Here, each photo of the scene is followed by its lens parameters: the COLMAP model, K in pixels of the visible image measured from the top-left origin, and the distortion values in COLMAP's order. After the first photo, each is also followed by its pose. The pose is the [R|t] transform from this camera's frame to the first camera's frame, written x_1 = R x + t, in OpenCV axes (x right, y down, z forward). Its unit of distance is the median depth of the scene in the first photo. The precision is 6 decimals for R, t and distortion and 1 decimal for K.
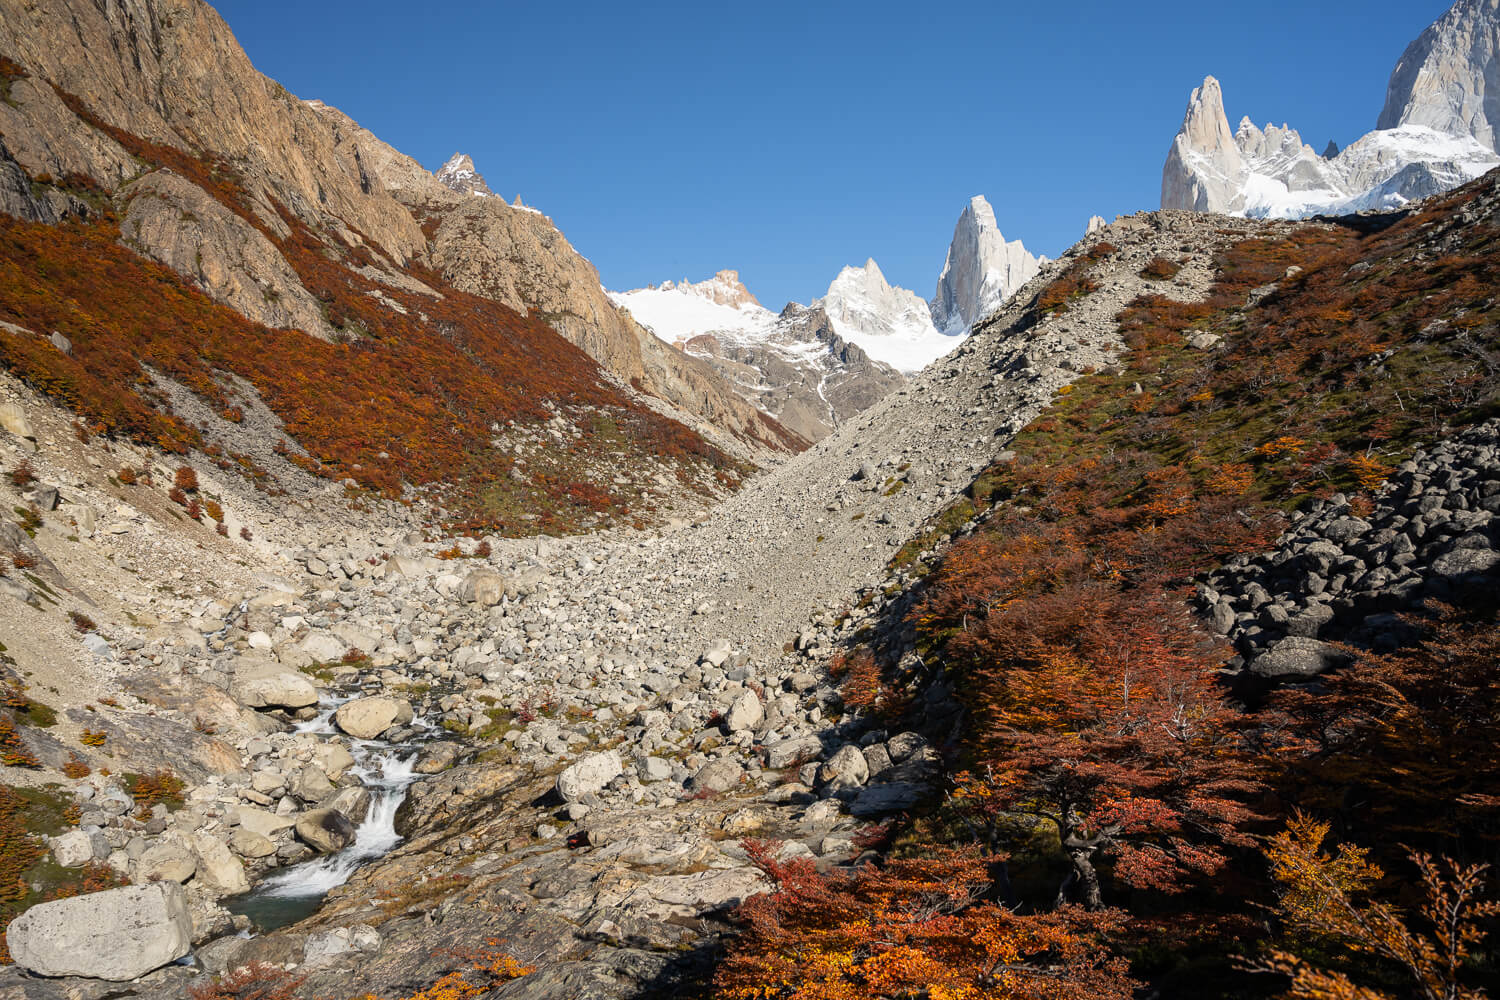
lens RADIAL K [[1006.3, 0, 750.0], [0, 1006.3, 500.0], [0, 0, 1]] dist [0.009470, -0.003971]
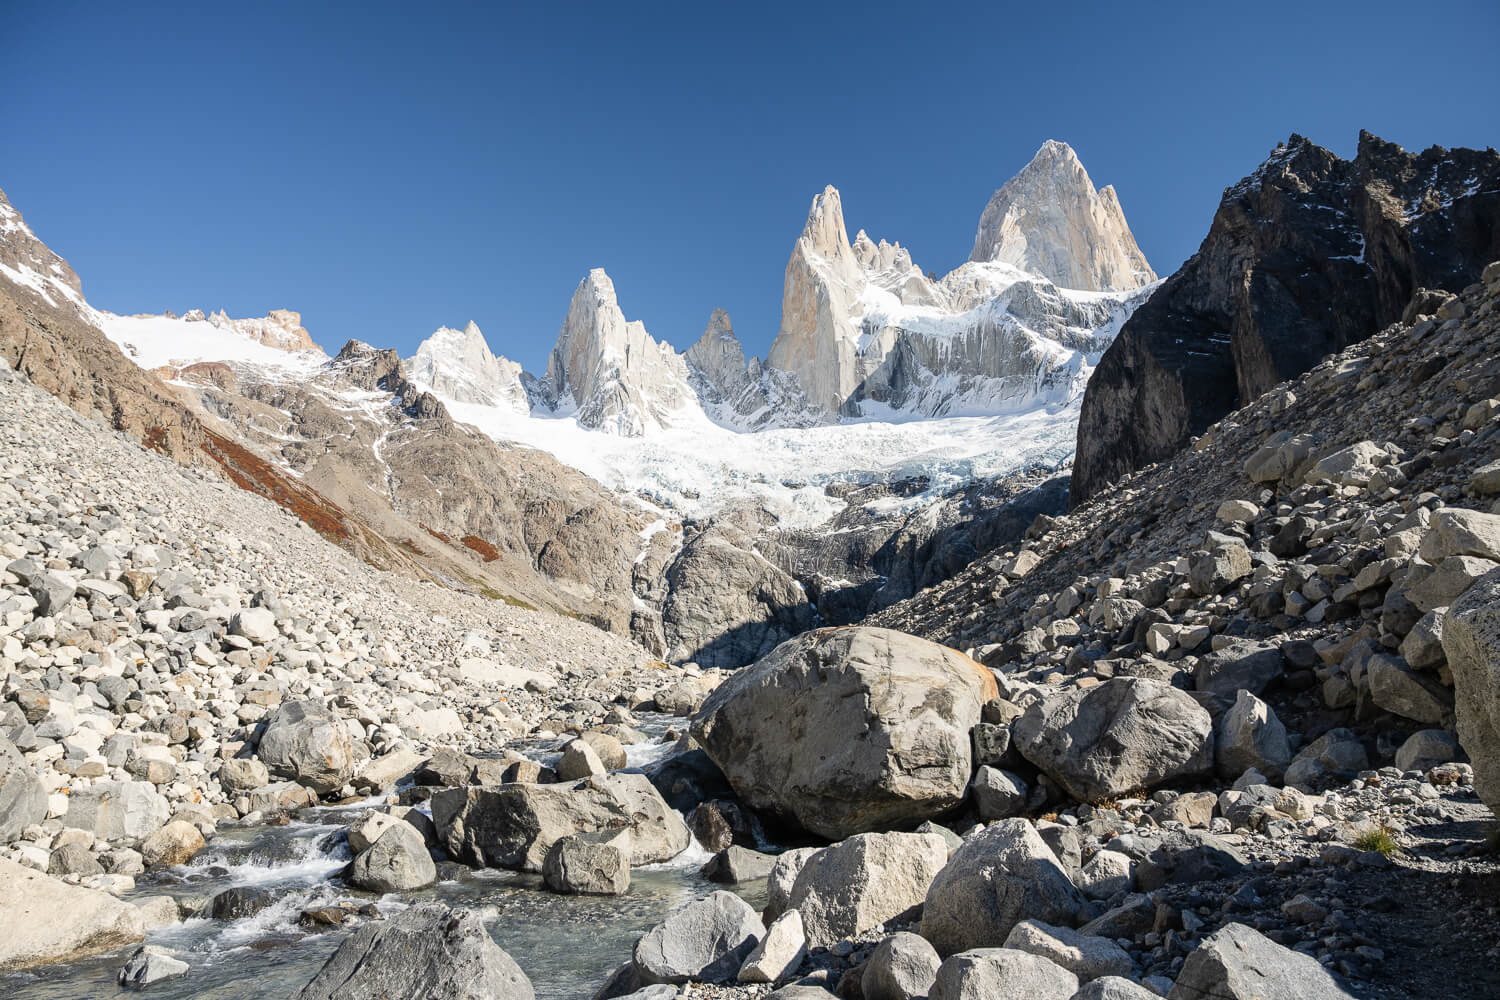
lens RADIAL K [[1007.5, 0, 755.1], [0, 1007.5, 502.0], [0, 0, 1]] dist [-0.004496, 0.002447]
pose [[0.925446, 0.061892, 0.373789, 0.046482], [-0.021414, 0.993535, -0.111492, 0.005230], [-0.378273, 0.095176, 0.920788, 0.193982]]
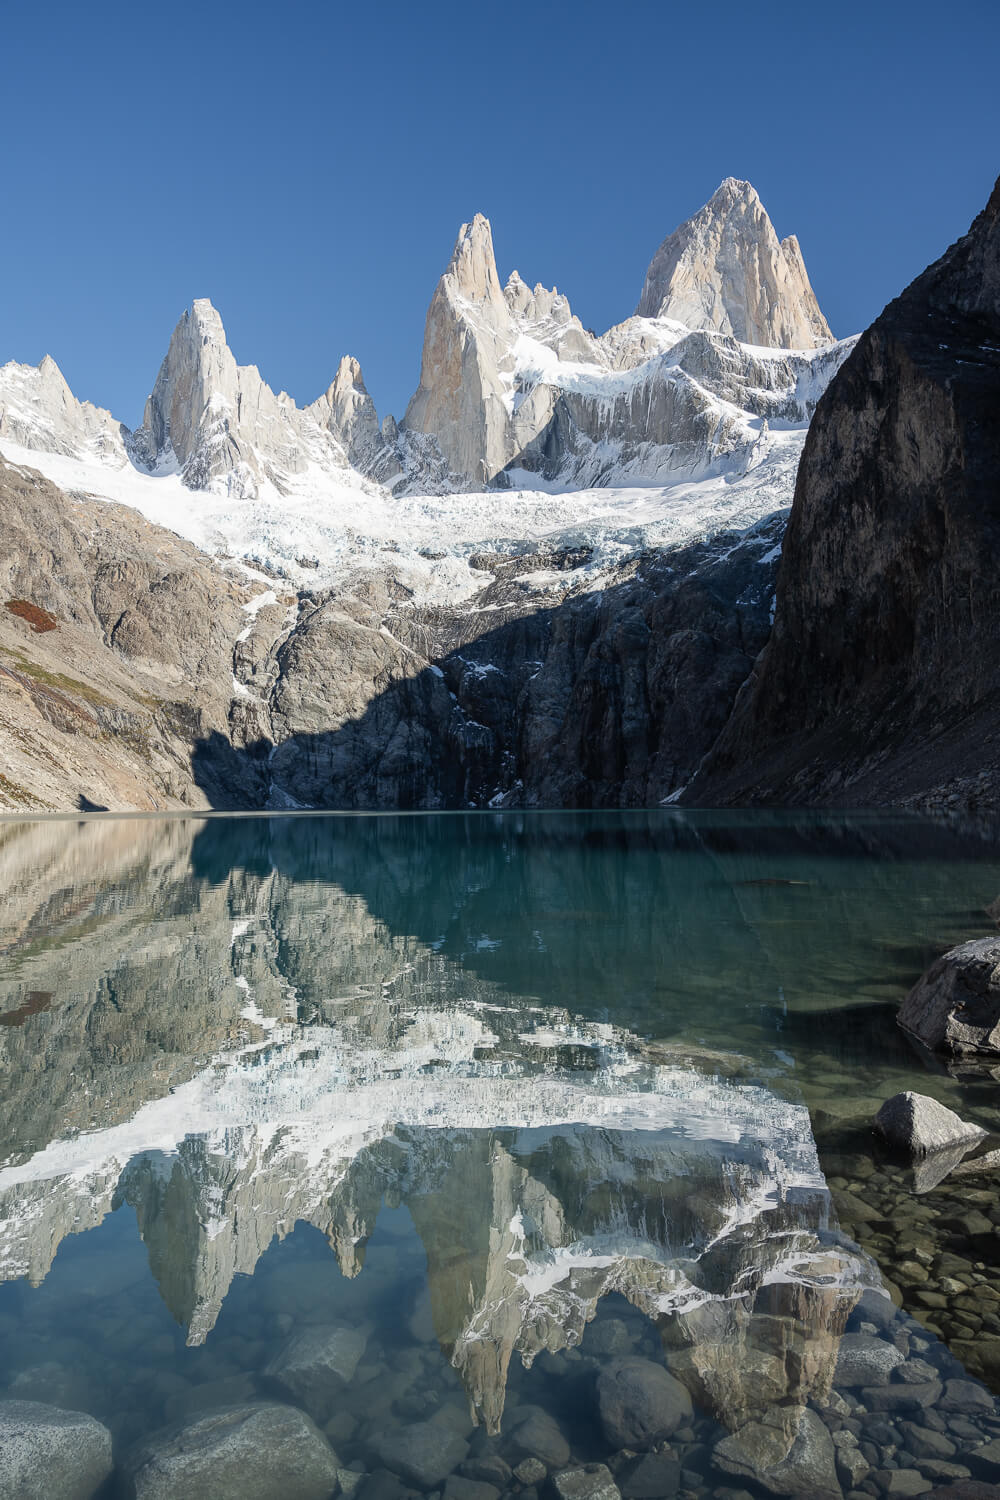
lens RADIAL K [[1039.8, 0, 500.0], [0, 1039.8, 750.0], [0, 0, 1]] dist [-0.007993, 0.005278]
pose [[0.880358, 0.015240, 0.474064, 0.082851], [-0.033548, 0.998981, 0.030186, 0.009732], [-0.473121, -0.042479, 0.879973, 0.272998]]
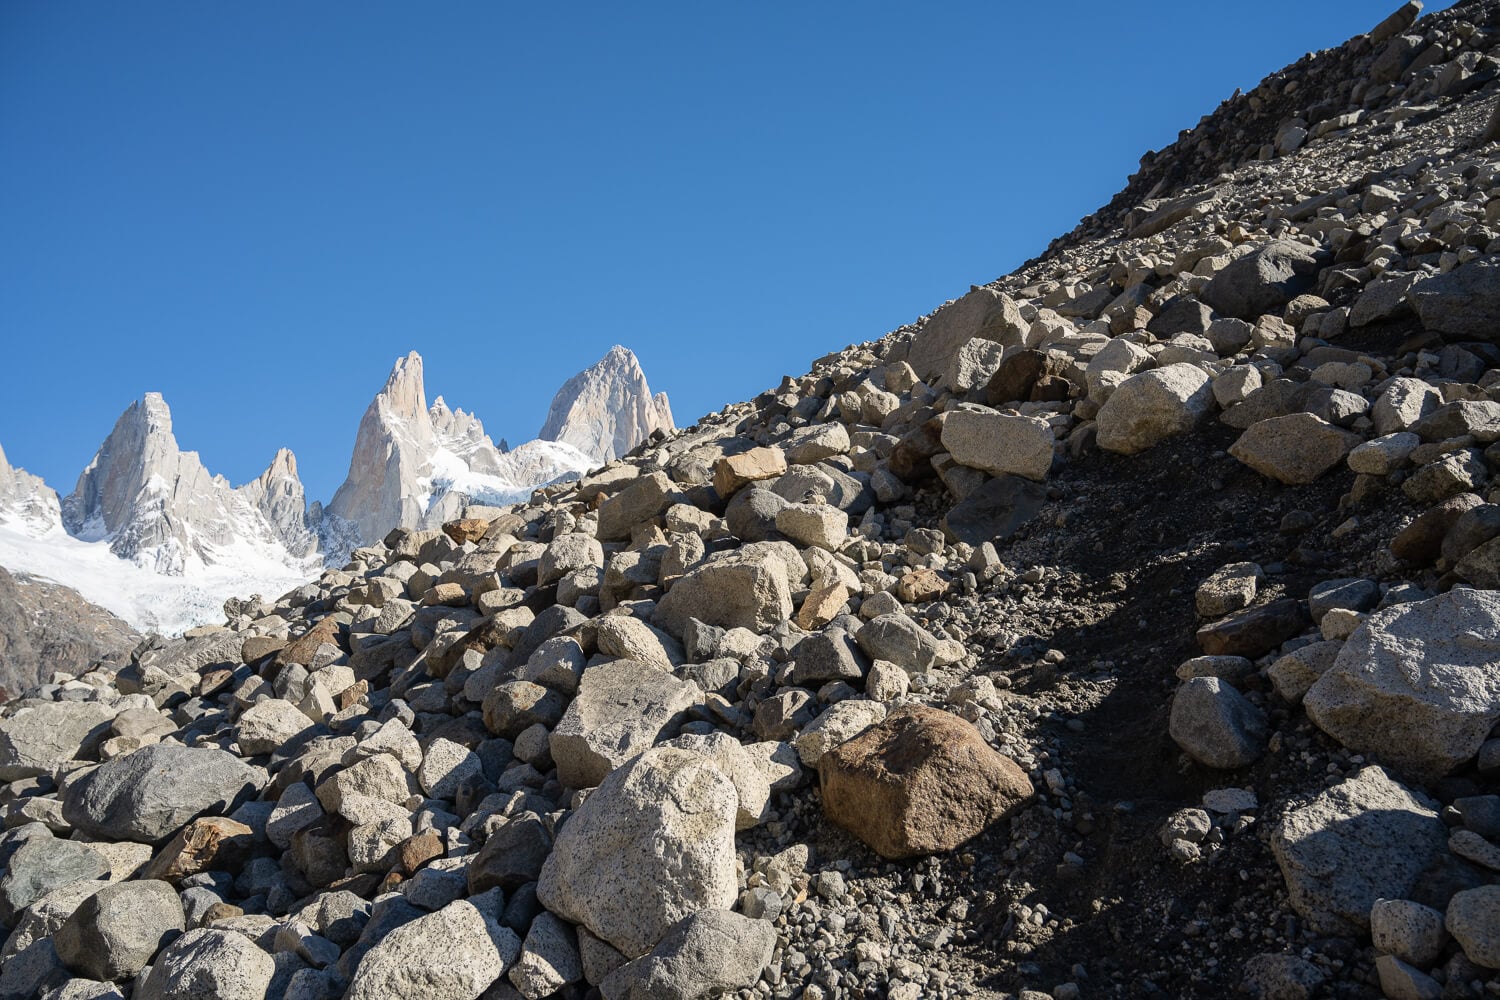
lens RADIAL K [[1007.5, 0, 755.1], [0, 1007.5, 502.0], [0, 0, 1]] dist [-0.004496, 0.002447]
pose [[0.686389, 0.217534, 0.693937, -0.003152], [-0.039299, 0.963915, -0.263295, 0.000945], [-0.726172, 0.153452, 0.670170, 0.066438]]
